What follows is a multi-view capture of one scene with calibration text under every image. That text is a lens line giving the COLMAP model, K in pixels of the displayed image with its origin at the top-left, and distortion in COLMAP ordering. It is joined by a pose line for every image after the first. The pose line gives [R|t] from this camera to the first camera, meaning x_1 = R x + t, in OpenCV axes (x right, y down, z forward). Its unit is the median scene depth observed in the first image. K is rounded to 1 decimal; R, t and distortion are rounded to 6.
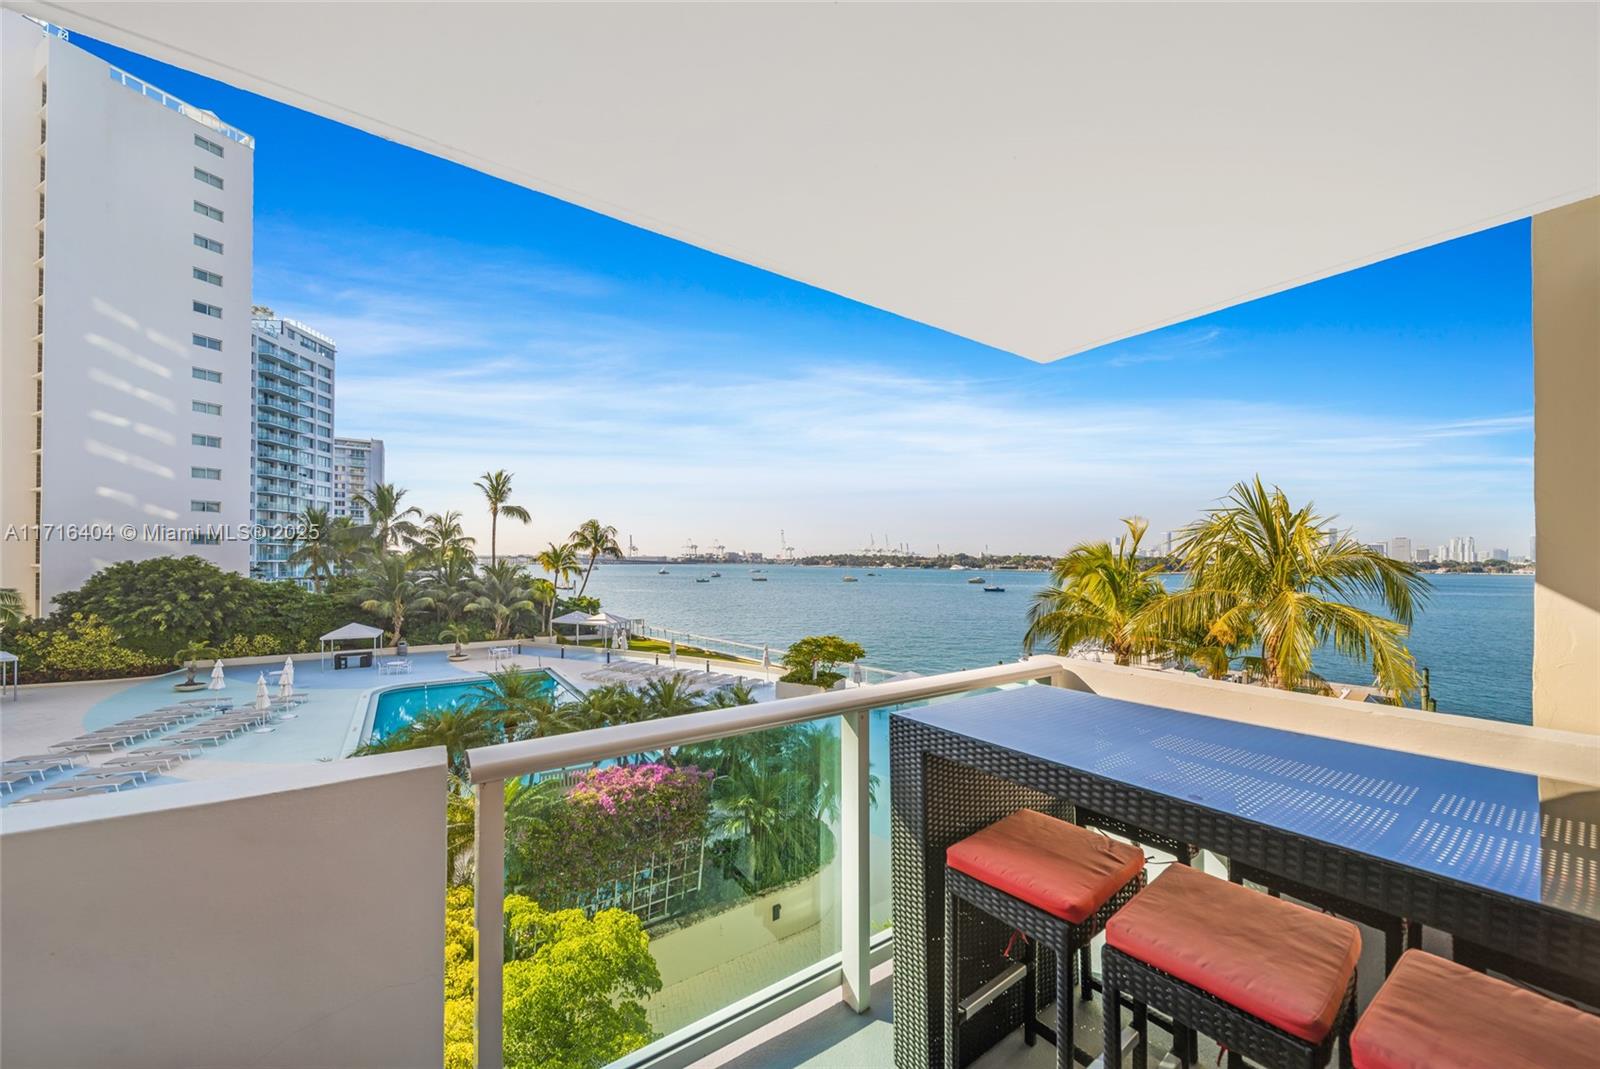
lens RADIAL K [[555.2, 0, 804.5], [0, 555.2, 561.3], [0, 0, 1]] dist [0.004822, -0.002468]
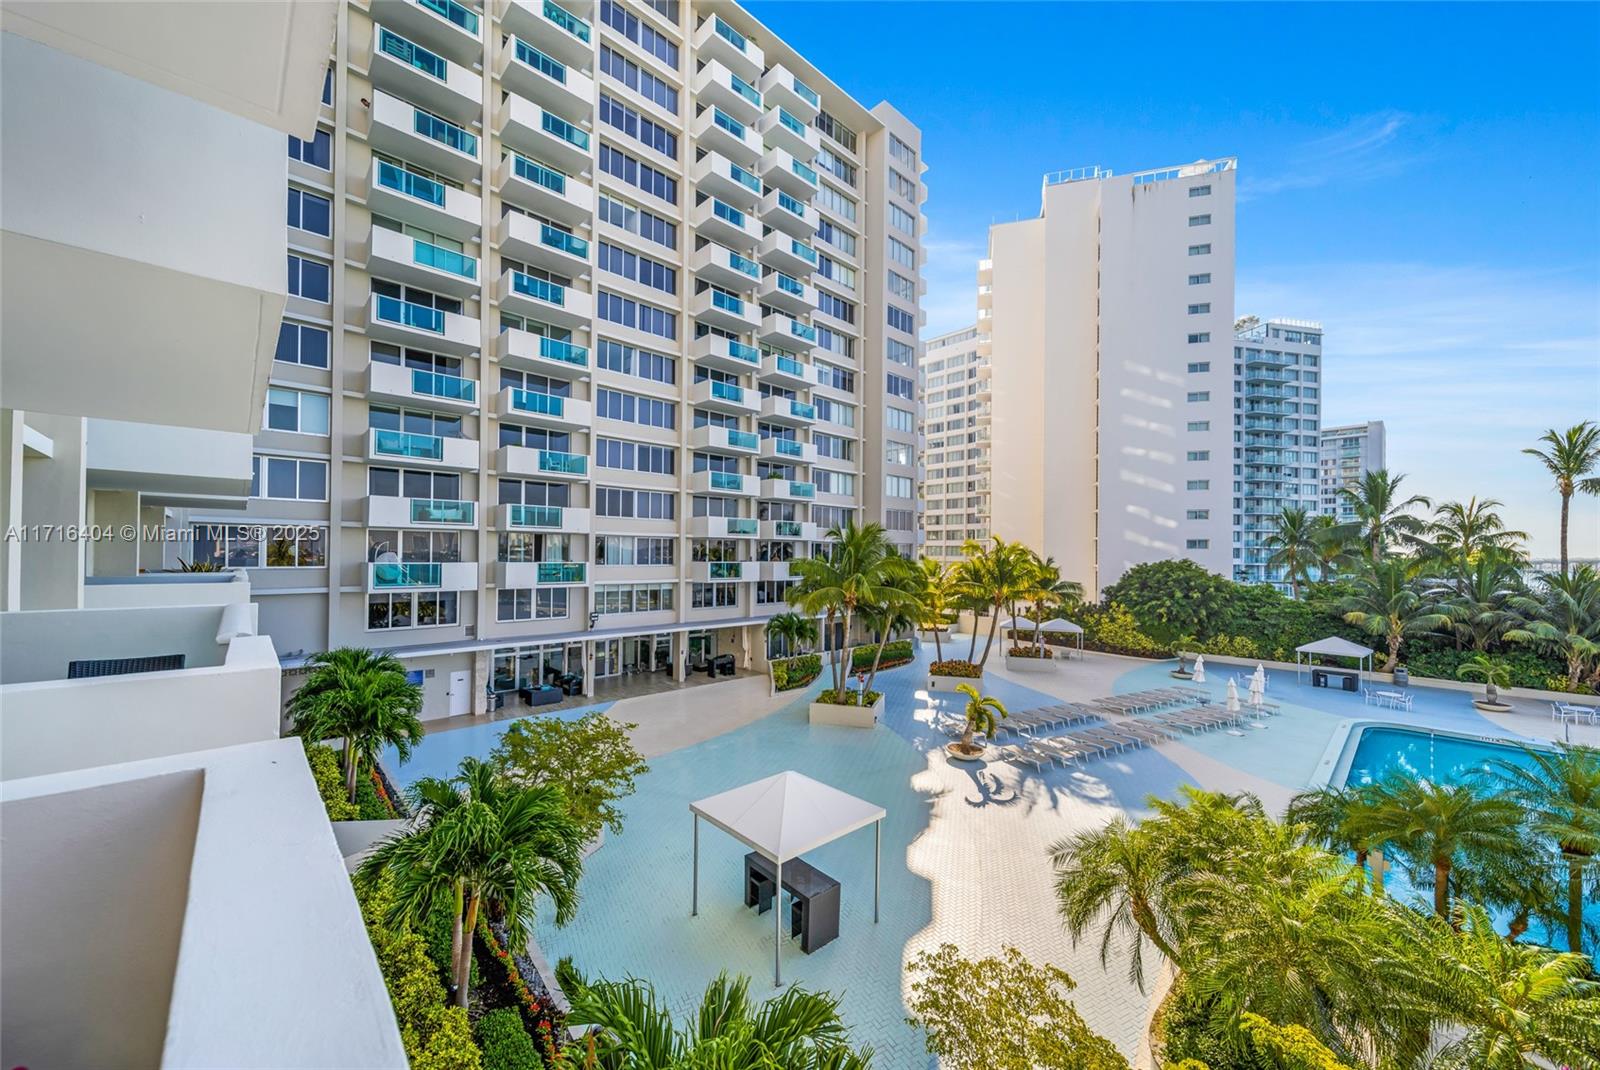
lens RADIAL K [[596.4, 0, 794.5], [0, 596.4, 550.7], [0, 0, 1]] dist [0.005838, -0.003276]
pose [[0.141261, -0.013984, -0.989874, -0.008005], [-0.010373, 0.999824, -0.015605, 0.000631], [0.989918, 0.012472, 0.141091, 0.033993]]
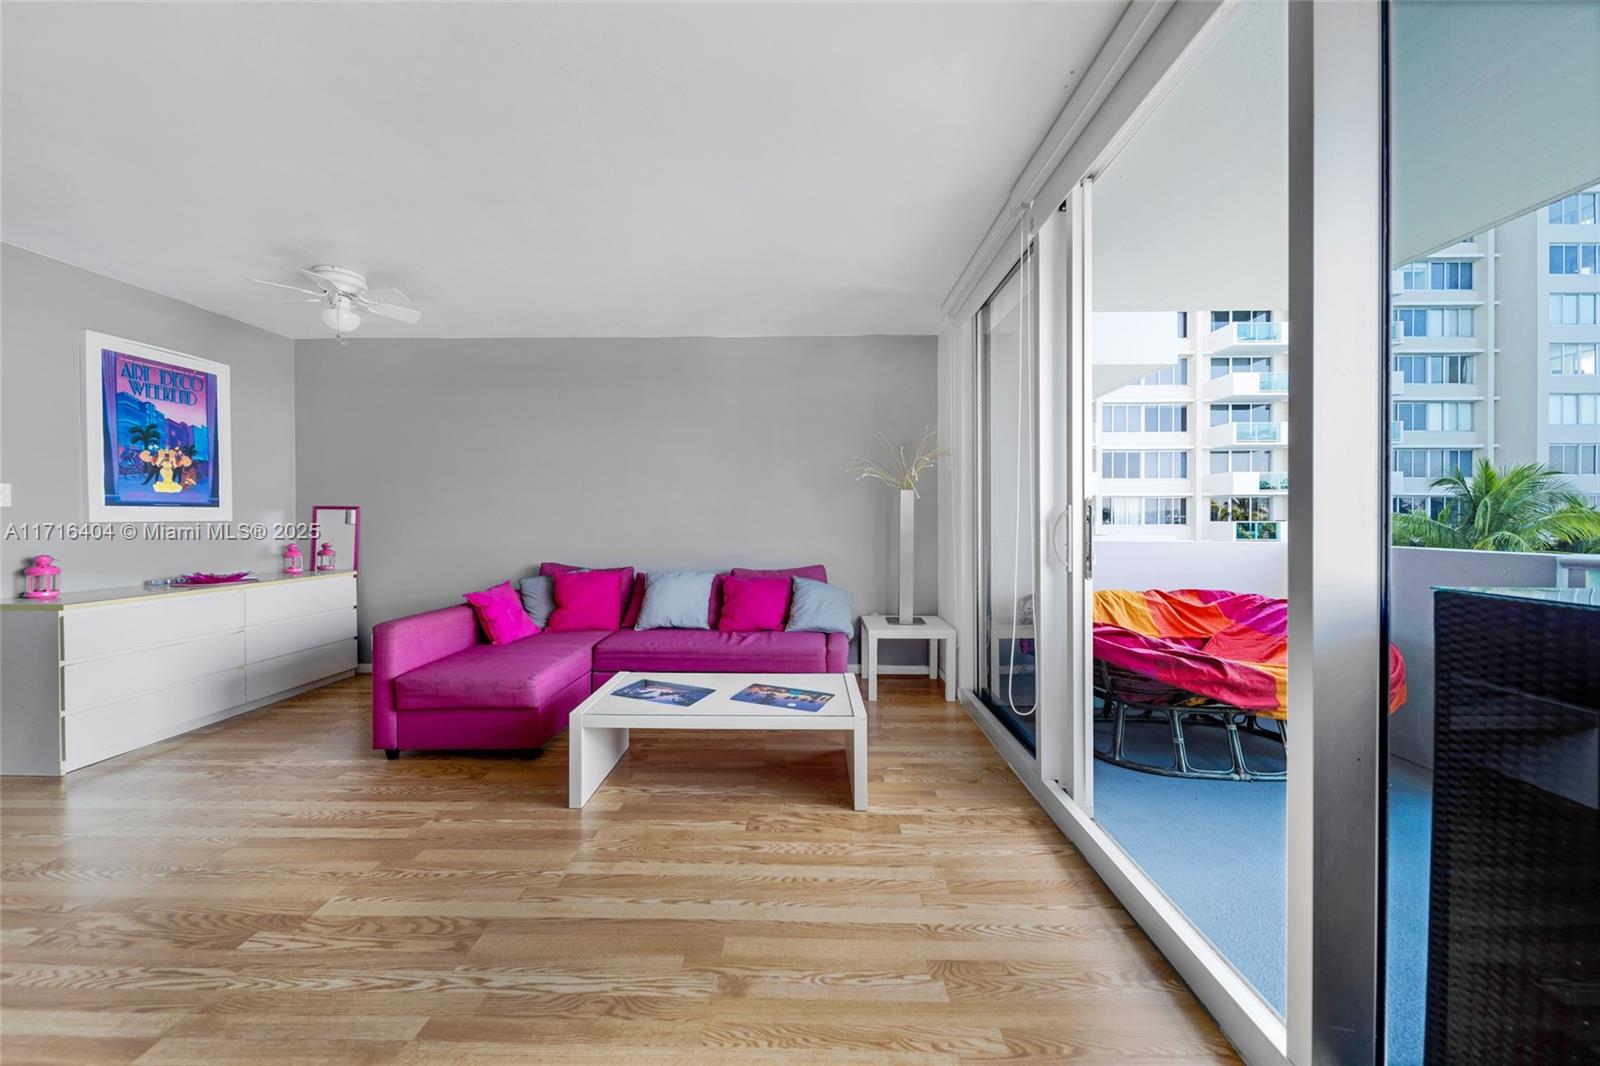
lens RADIAL K [[555.2, 0, 788.1], [0, 555.2, 523.0], [0, 0, 1]] dist [0.004822, -0.002468]
pose [[-0.595510, -0.002677, -0.803343, 0.059939], [-0.003314, 0.999994, -0.000875, 0.008033], [0.803341, 0.002141, -0.595516, 0.002320]]
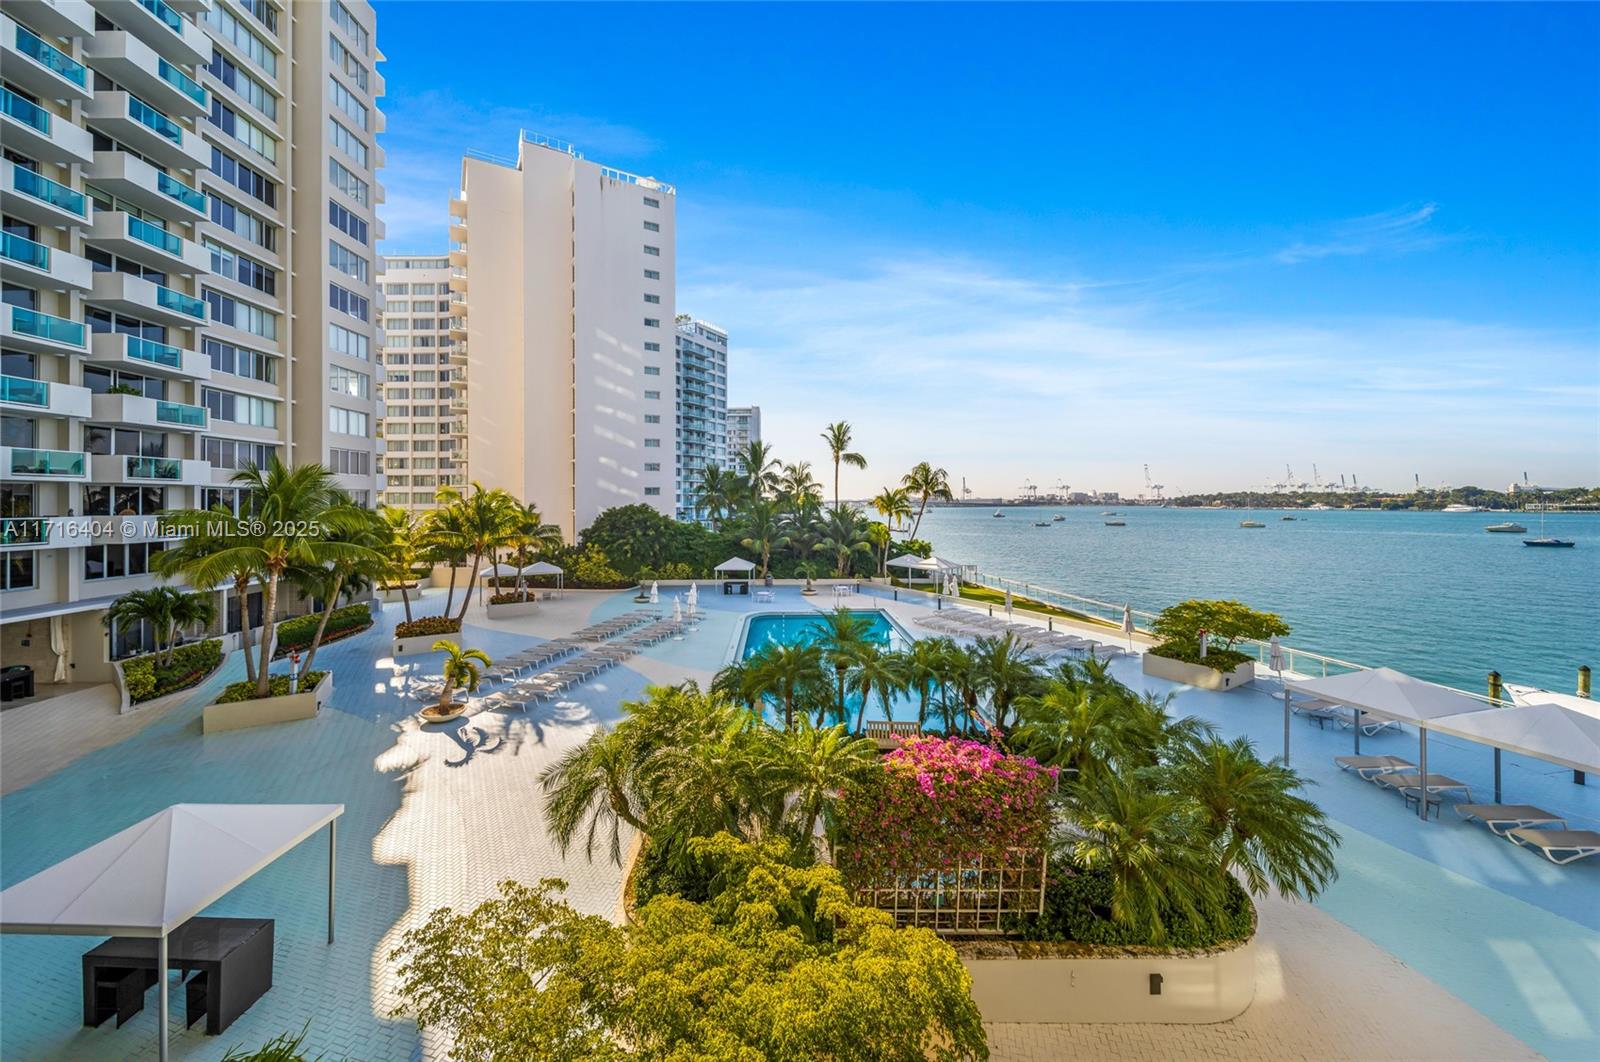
lens RADIAL K [[573.1, 0, 795.7], [0, 573.1, 500.6], [0, 0, 1]] dist [-0.005101, -0.000205]
pose [[0.831126, -0.013986, -0.555909, -0.004288], [0.010472, 0.999900, -0.009500, 0.000682], [0.555986, 0.002074, 0.831189, 0.028838]]
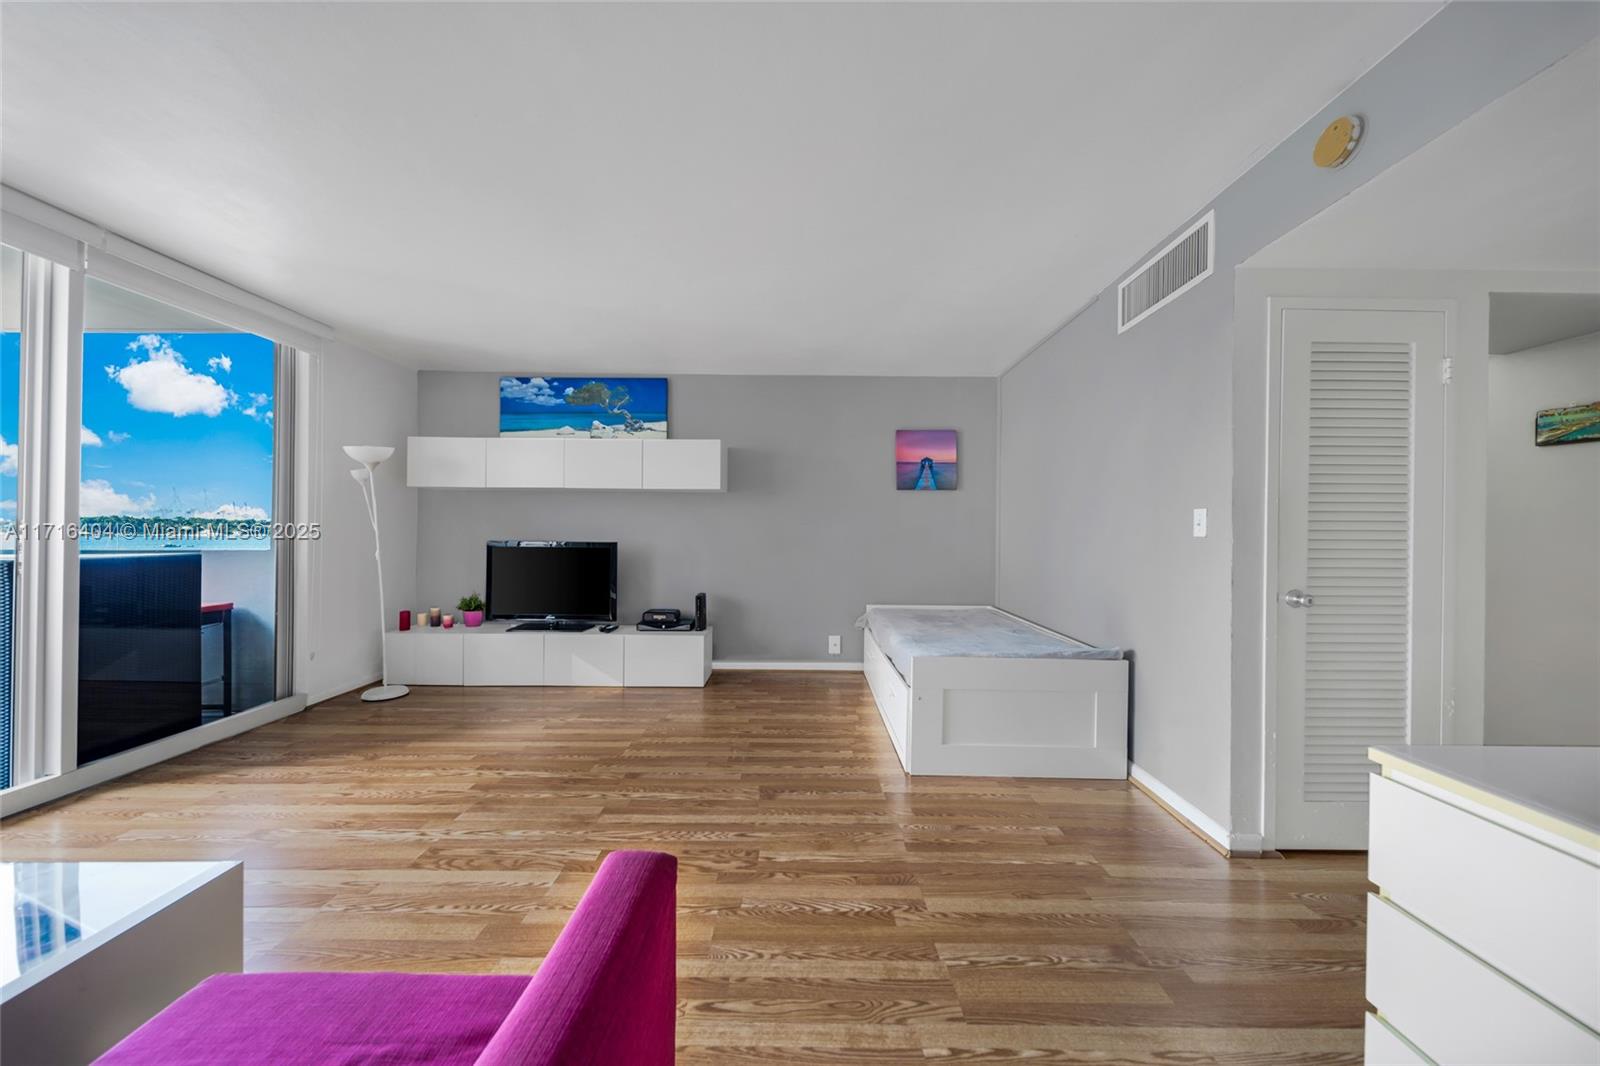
lens RADIAL K [[555.2, 0, 799.5], [0, 555.2, 527.0], [0, 0, 1]] dist [0.004822, -0.002468]
pose [[0.573285, 0.002731, 0.819352, 0.025625], [-0.001875, 0.999996, -0.002021, 0.007076], [-0.819354, -0.000377, 0.573288, -0.081116]]
